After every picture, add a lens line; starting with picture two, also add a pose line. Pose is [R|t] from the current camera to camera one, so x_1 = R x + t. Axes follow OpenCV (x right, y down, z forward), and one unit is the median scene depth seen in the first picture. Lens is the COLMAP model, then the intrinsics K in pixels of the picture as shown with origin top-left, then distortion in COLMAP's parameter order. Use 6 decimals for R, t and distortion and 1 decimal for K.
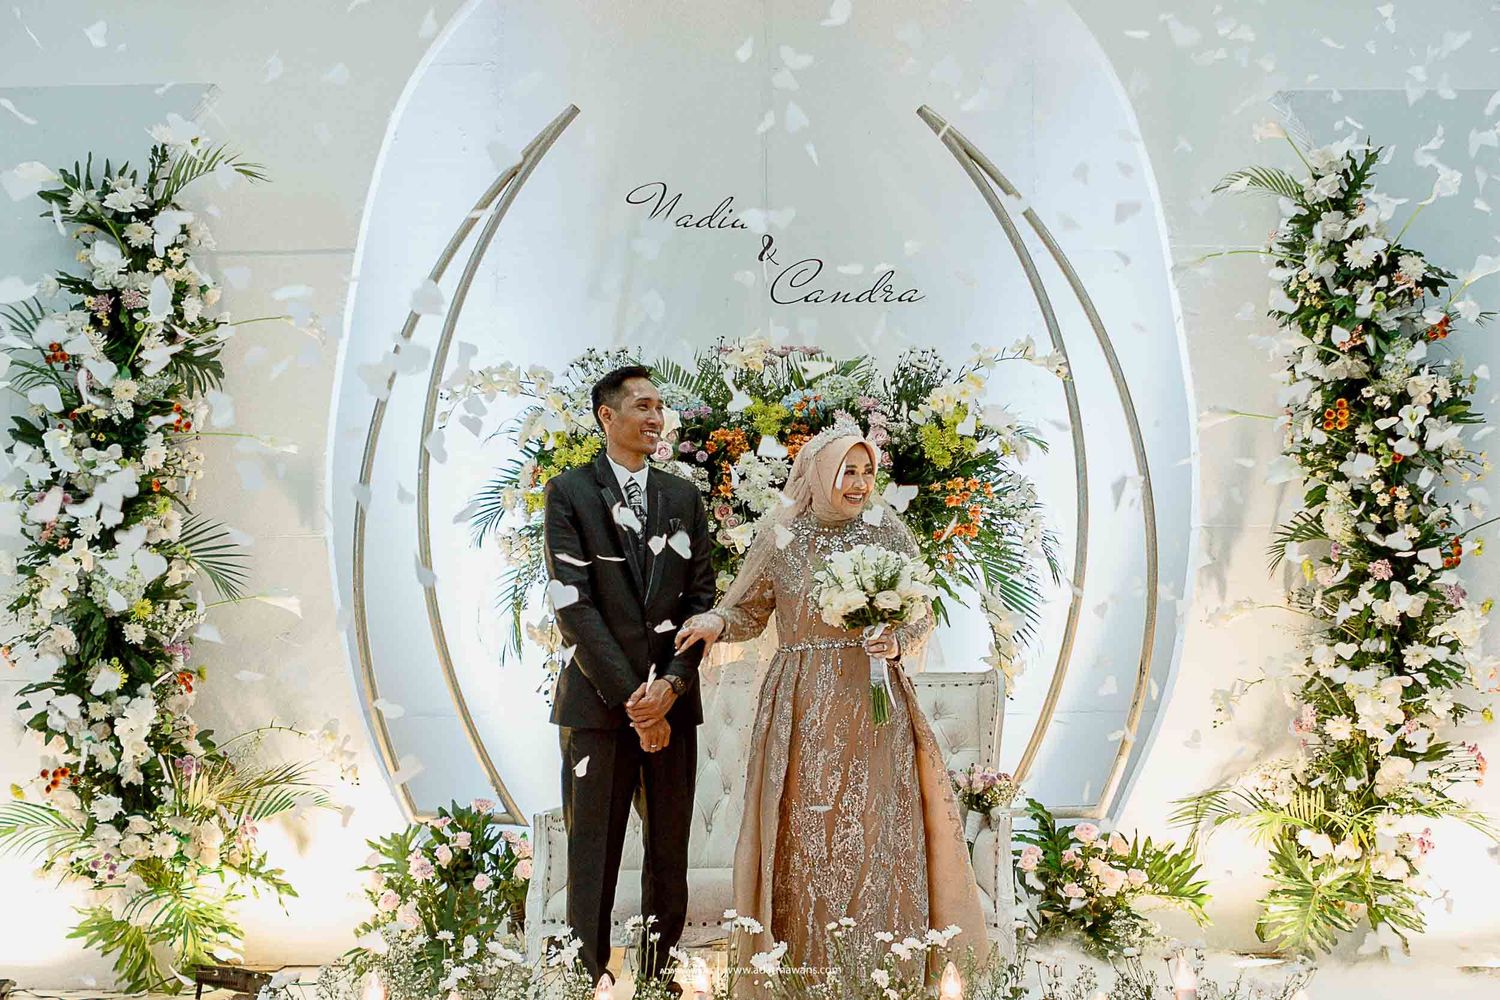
lens RADIAL K [[1843.6, 0, 794.2], [0, 1843.6, 539.9], [0, 0, 1]] dist [-0.071690, 0.078386]
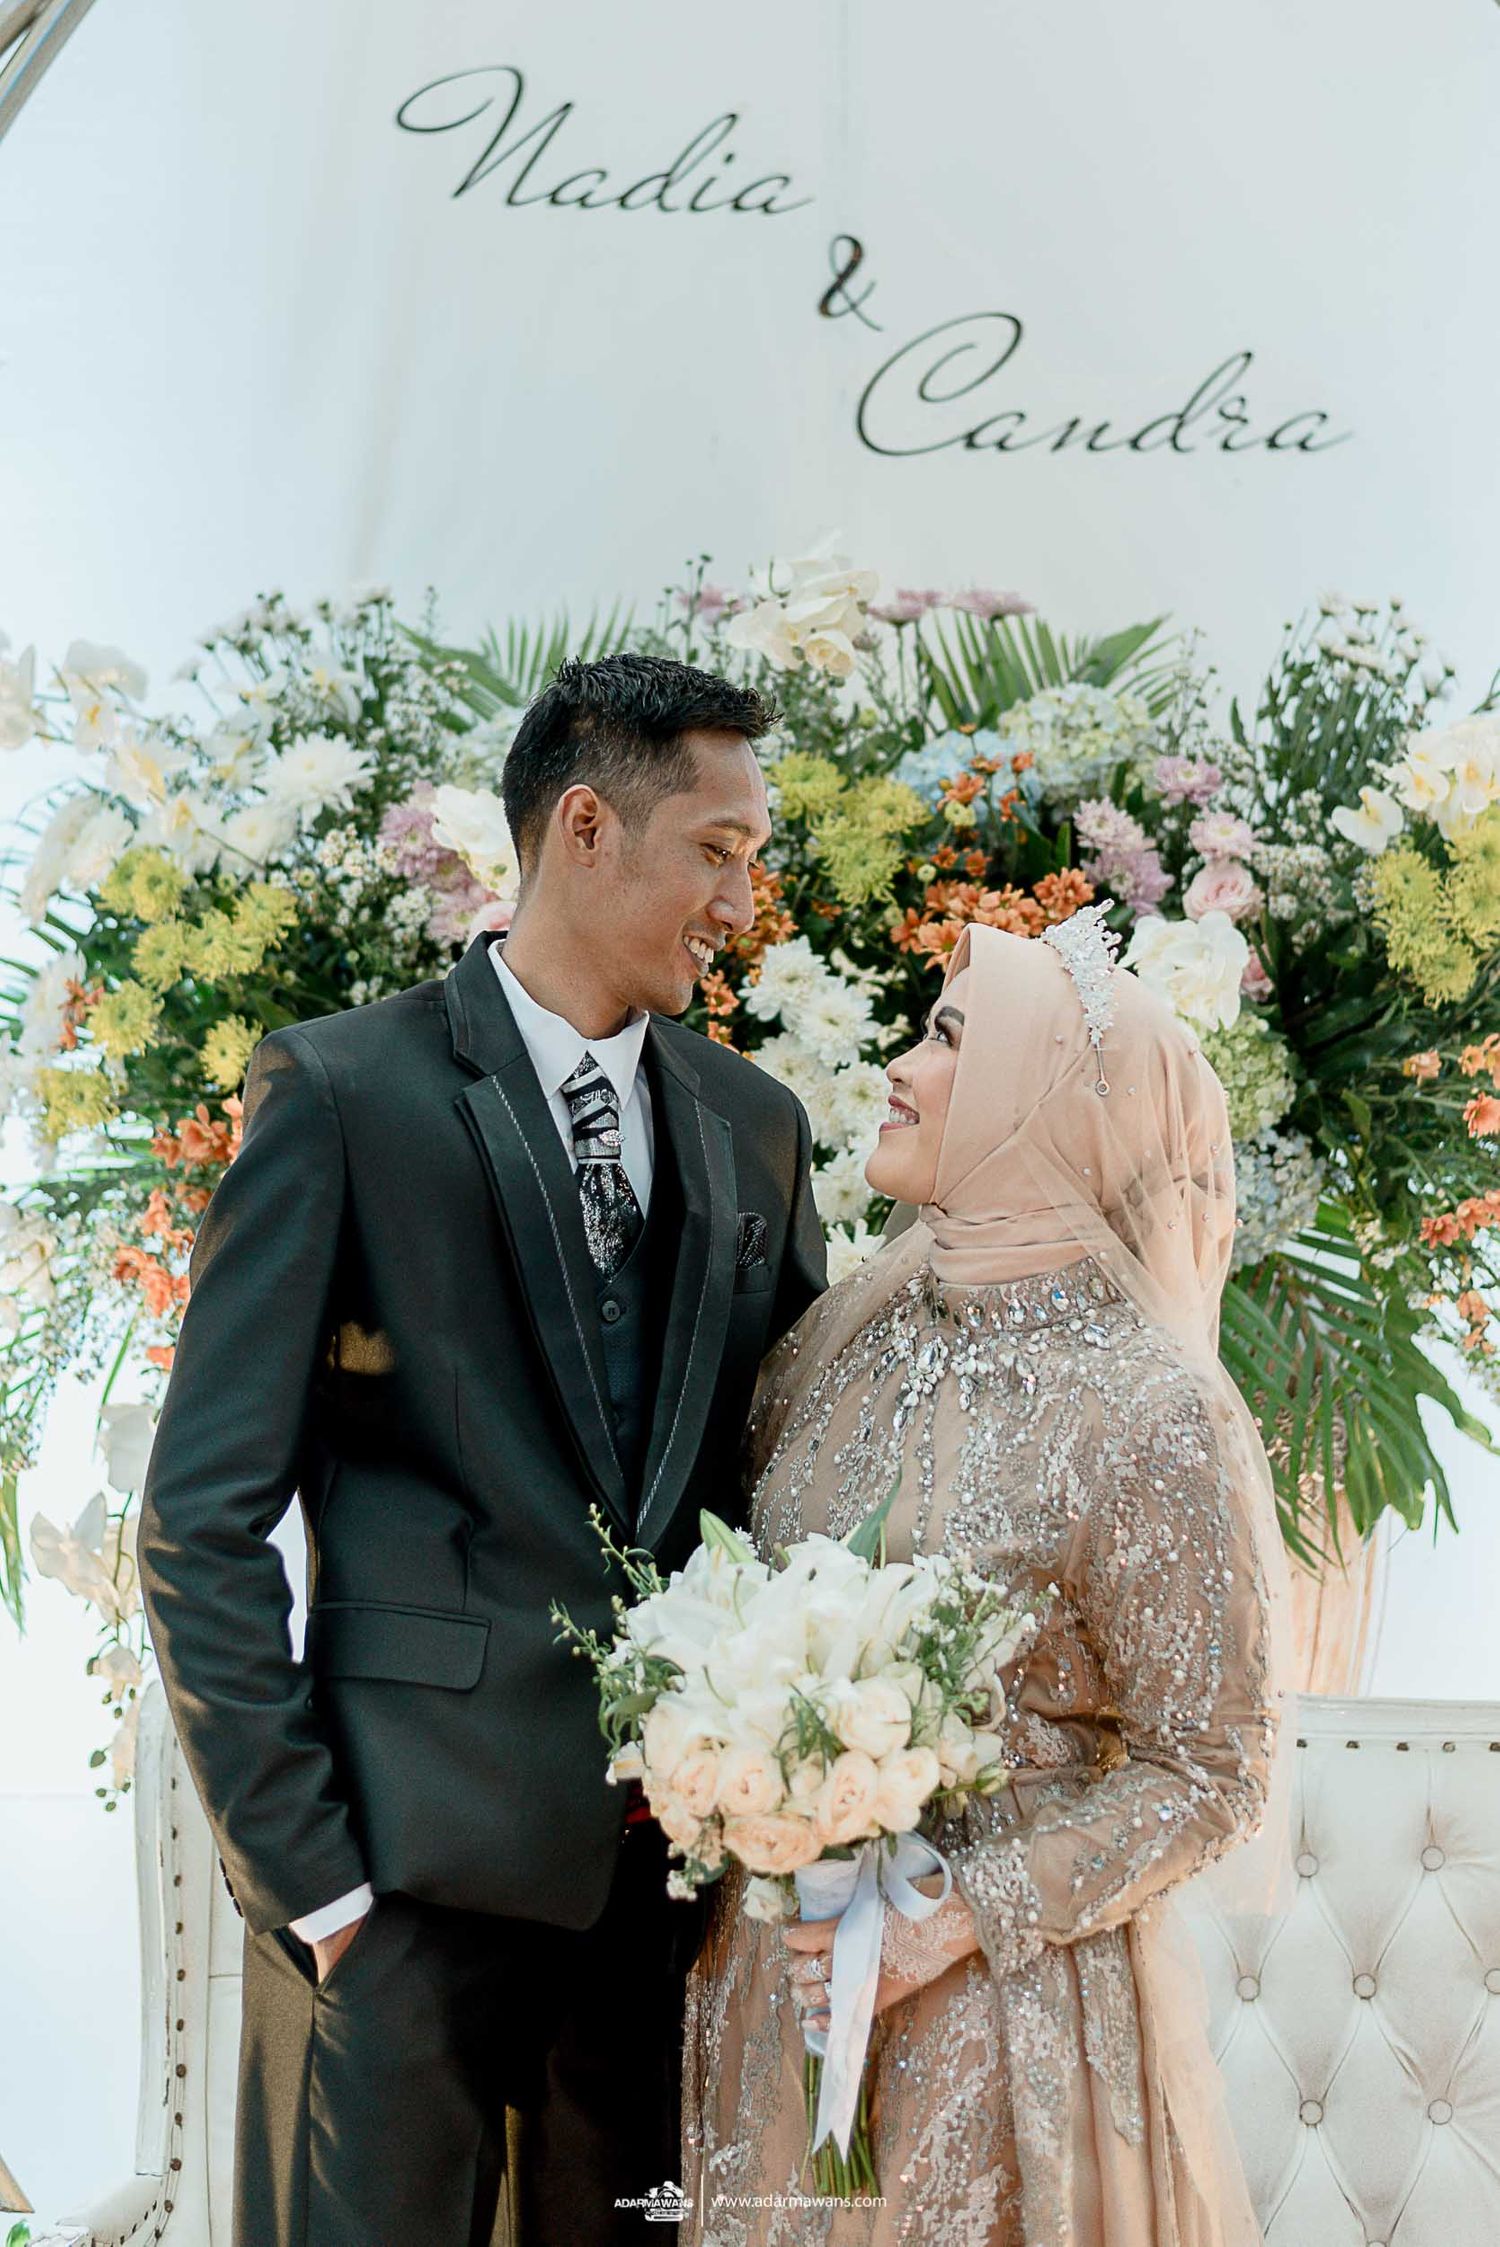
lens RADIAL K [[4484.3, 0, 721.4], [0, 4484.3, 779.4], [0, 0, 1]] dist [0.017874, -0.257029]
pose [[0.999733, 0.007253, -0.021917, -0.019893], [-0.008723, 0.997665, -0.067743, -0.023941], [0.021374, 0.067916, 0.997462, 0.268286]]
